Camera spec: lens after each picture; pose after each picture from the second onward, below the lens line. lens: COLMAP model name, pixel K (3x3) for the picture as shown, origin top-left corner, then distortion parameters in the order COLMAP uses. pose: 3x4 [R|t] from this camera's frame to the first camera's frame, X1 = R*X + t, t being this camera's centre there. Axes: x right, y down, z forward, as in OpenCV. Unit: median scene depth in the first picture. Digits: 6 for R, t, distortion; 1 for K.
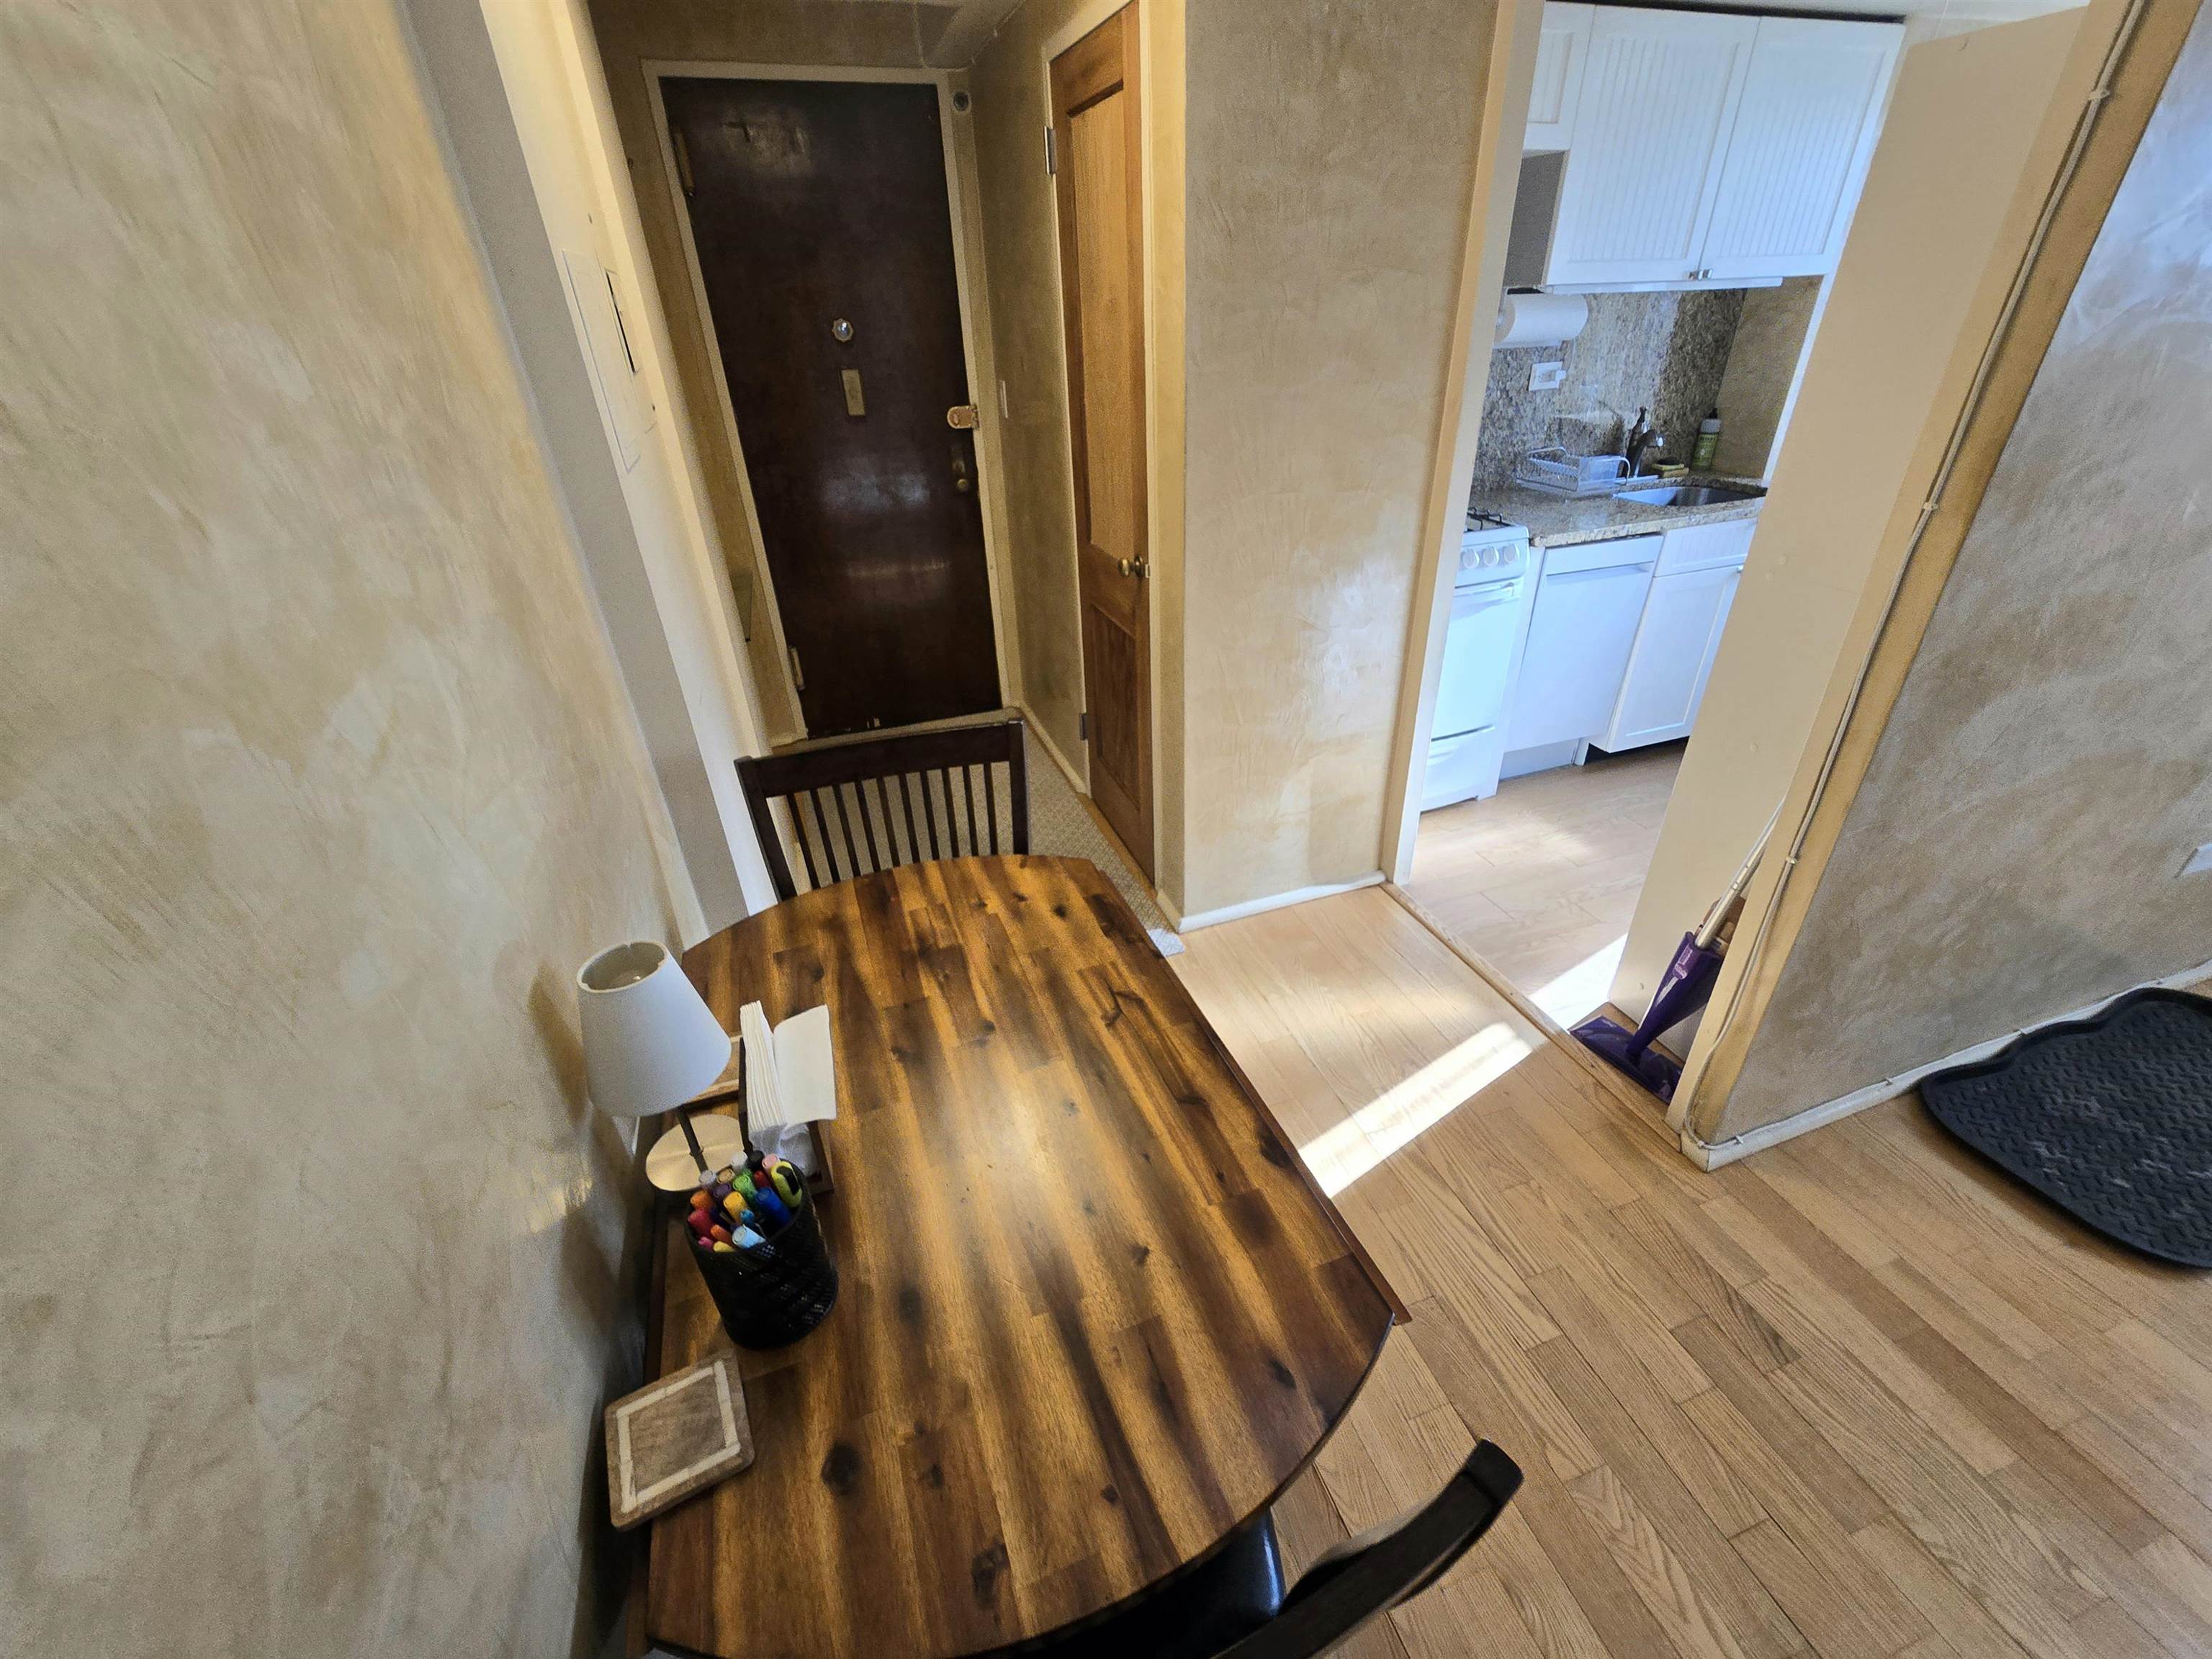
lens RADIAL K [[918.0, 0, 1119.4], [0, 918.0, 834.5], [0, 0, 1]] dist [0.000560, -0.000063]
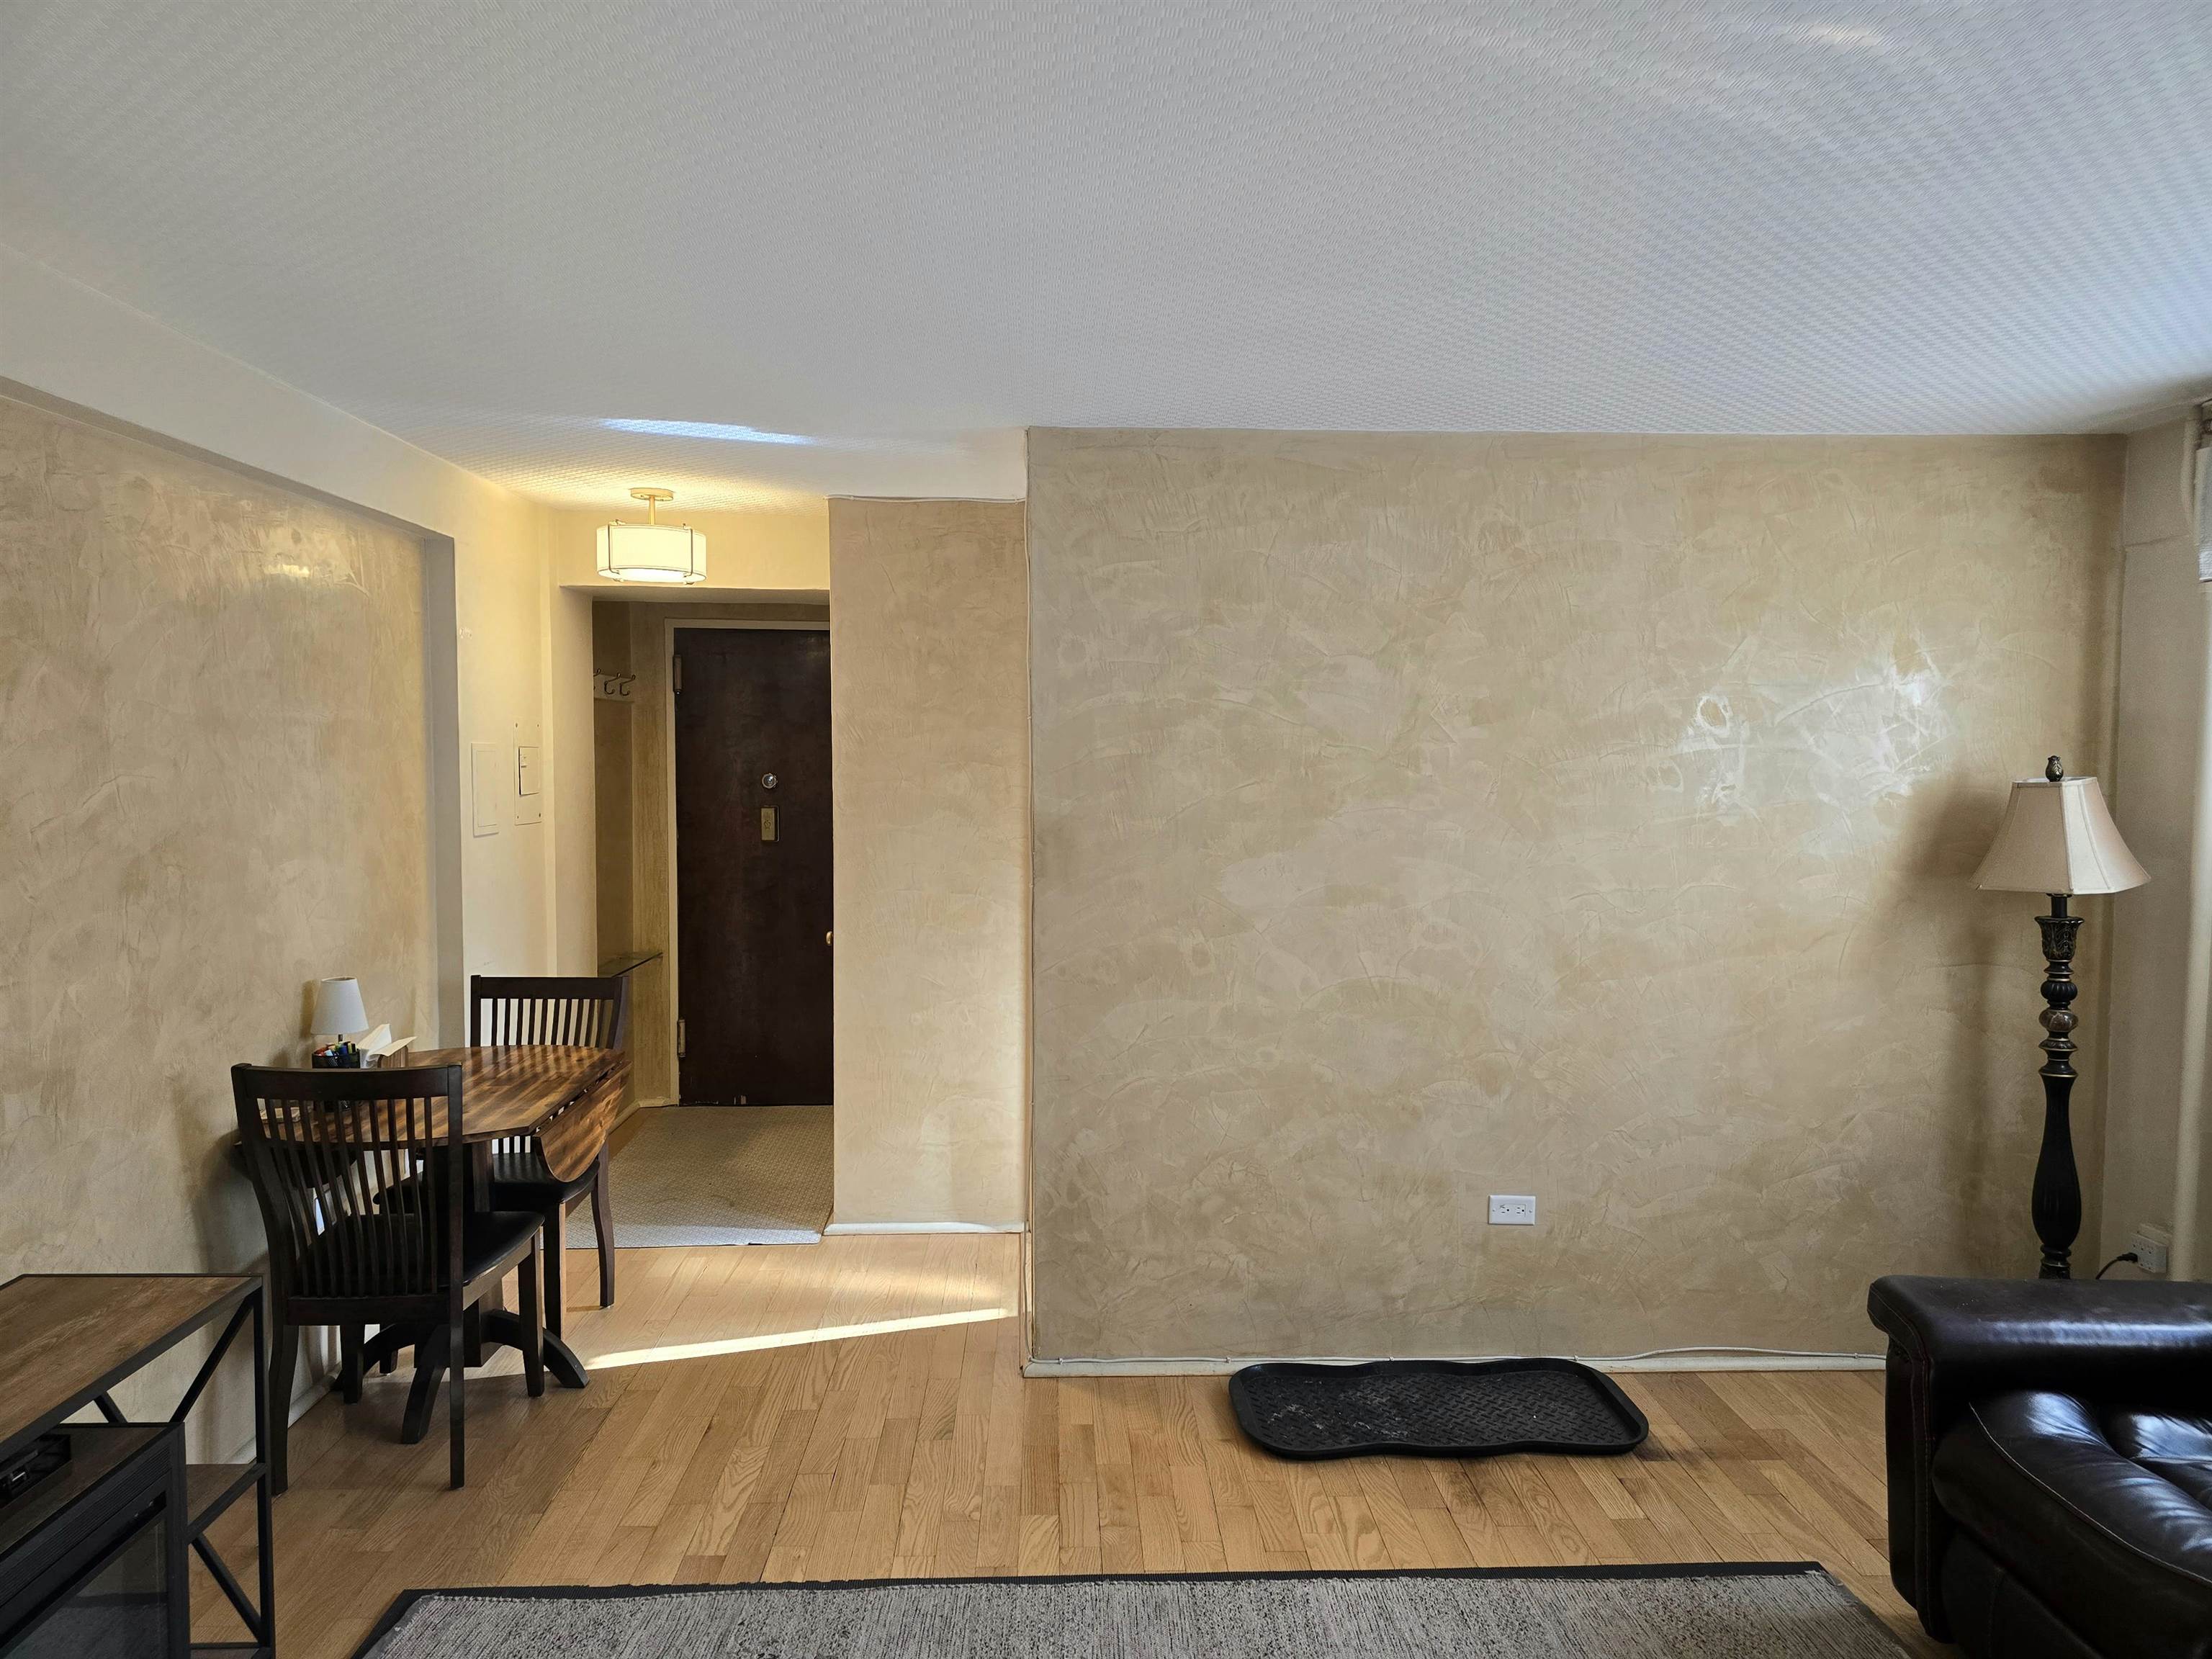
lens RADIAL K [[1485.2, 0, 1106.0], [0, 1485.2, 829.5], [0, 0, 1]] dist [0.076444, -0.076059]
pose [[0.955537, 0.053972, -0.289889, 1.517695], [-0.180729, 0.884001, -0.431138, 0.662099], [0.232993, 0.464359, 0.854450, -1.304195]]
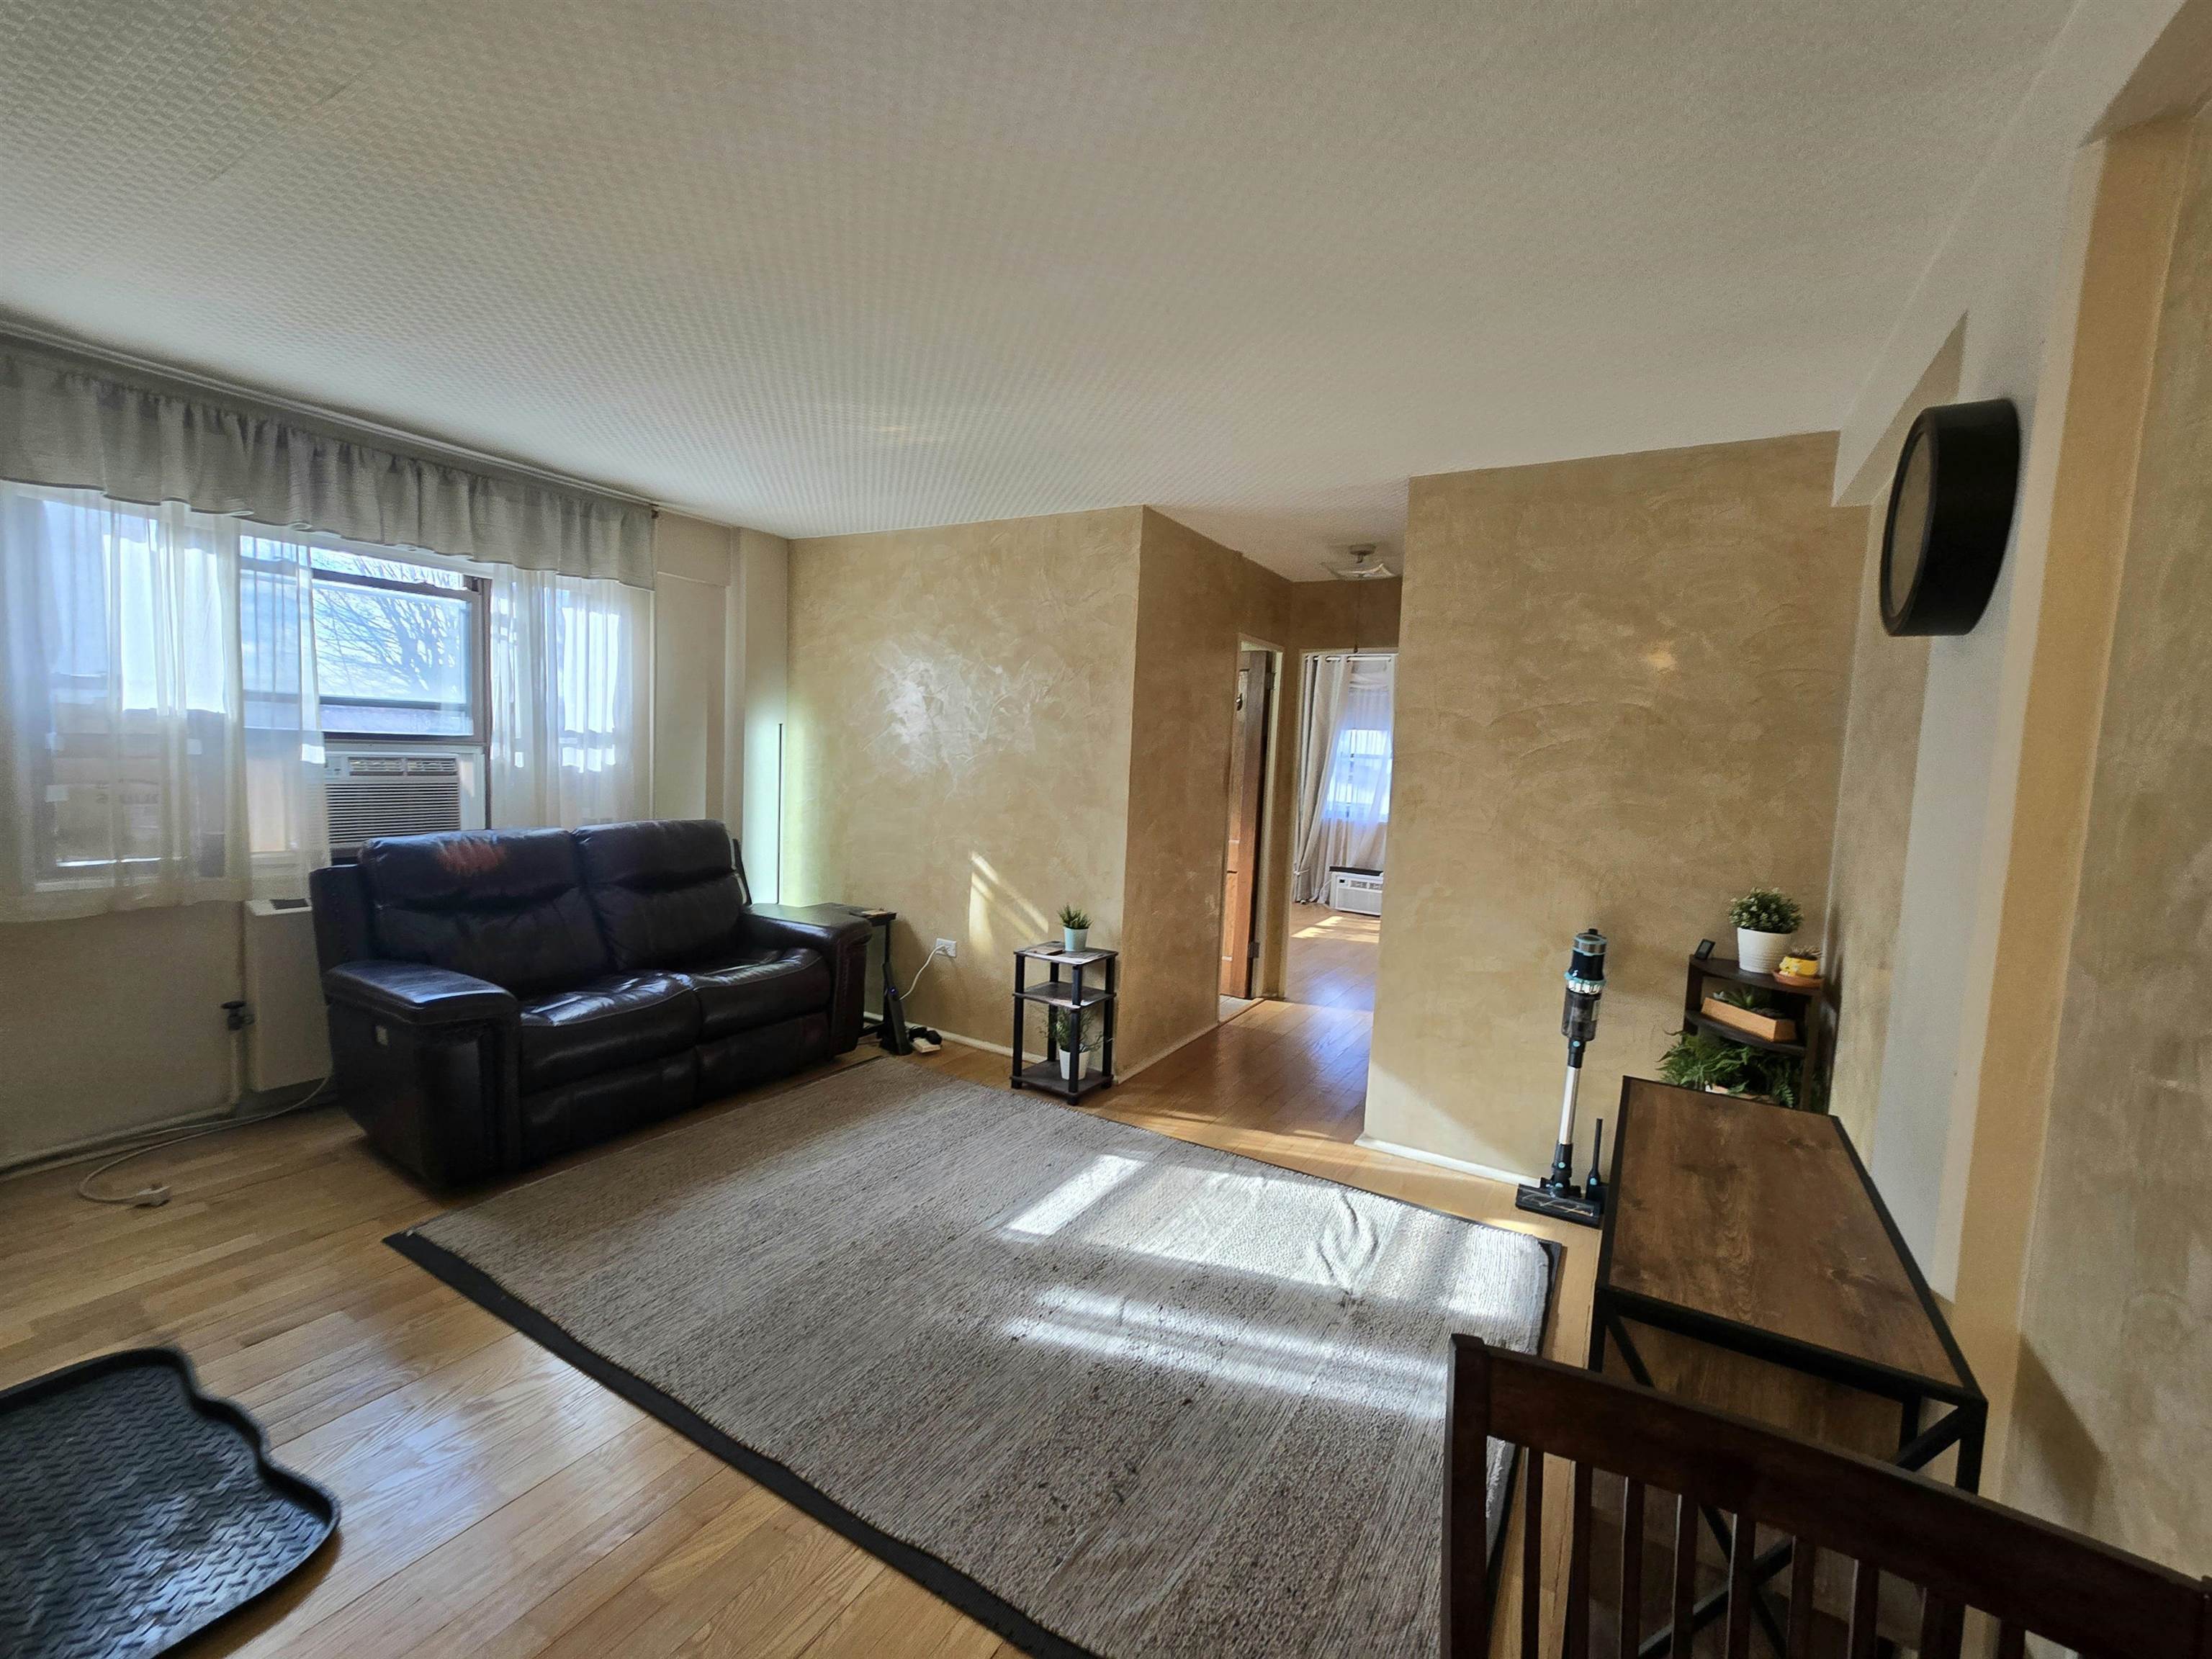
lens RADIAL K [[911.2, 0, 1122.6], [0, 911.2, 819.1], [0, 0, 1]] dist [-0.003025, -0.000533]
pose [[-0.651391, -0.055673, 0.756697, -0.084329], [0.364346, 0.851845, 0.376314, -0.238420], [-0.665539, 0.520827, -0.534600, 0.565244]]
